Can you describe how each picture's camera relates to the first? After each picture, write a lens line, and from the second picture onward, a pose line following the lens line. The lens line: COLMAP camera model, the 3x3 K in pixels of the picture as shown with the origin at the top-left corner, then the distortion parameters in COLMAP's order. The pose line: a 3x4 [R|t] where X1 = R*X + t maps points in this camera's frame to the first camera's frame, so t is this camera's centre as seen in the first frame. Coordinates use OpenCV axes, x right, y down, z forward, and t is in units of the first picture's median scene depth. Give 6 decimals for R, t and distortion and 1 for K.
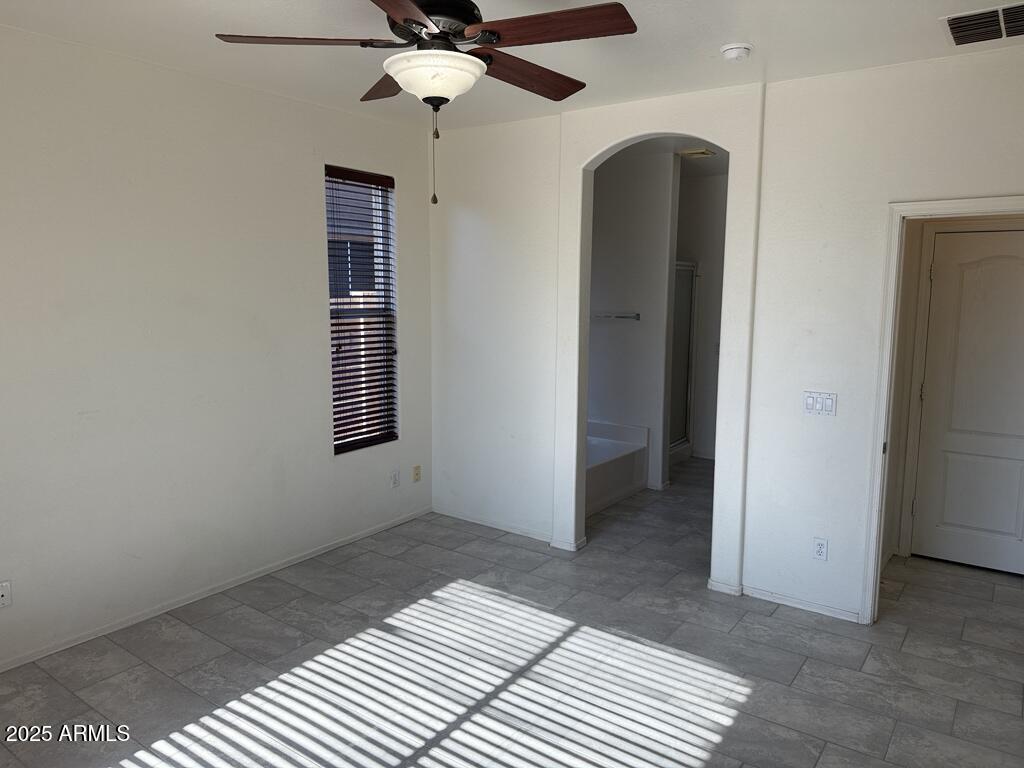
lens RADIAL K [[722.8, 0, 512.0], [0, 722.8, 384.0], [0, 0, 1]] dist [0.053828, -0.076797]
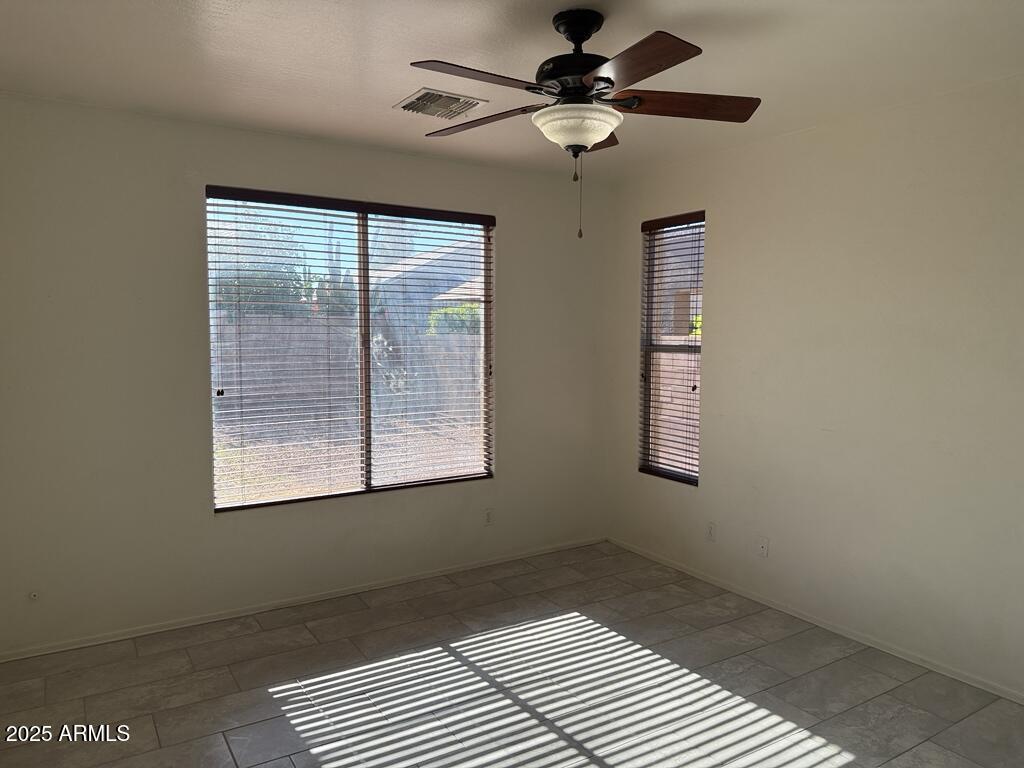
lens RADIAL K [[722.8, 0, 512.0], [0, 722.8, 384.0], [0, 0, 1]] dist [0.053828, -0.076797]
pose [[-0.375207, 0.059805, -0.925010, 0.748410], [-0.134703, 0.983805, 0.118246, -0.113041], [0.917101, 0.168968, -0.361074, 1.037396]]
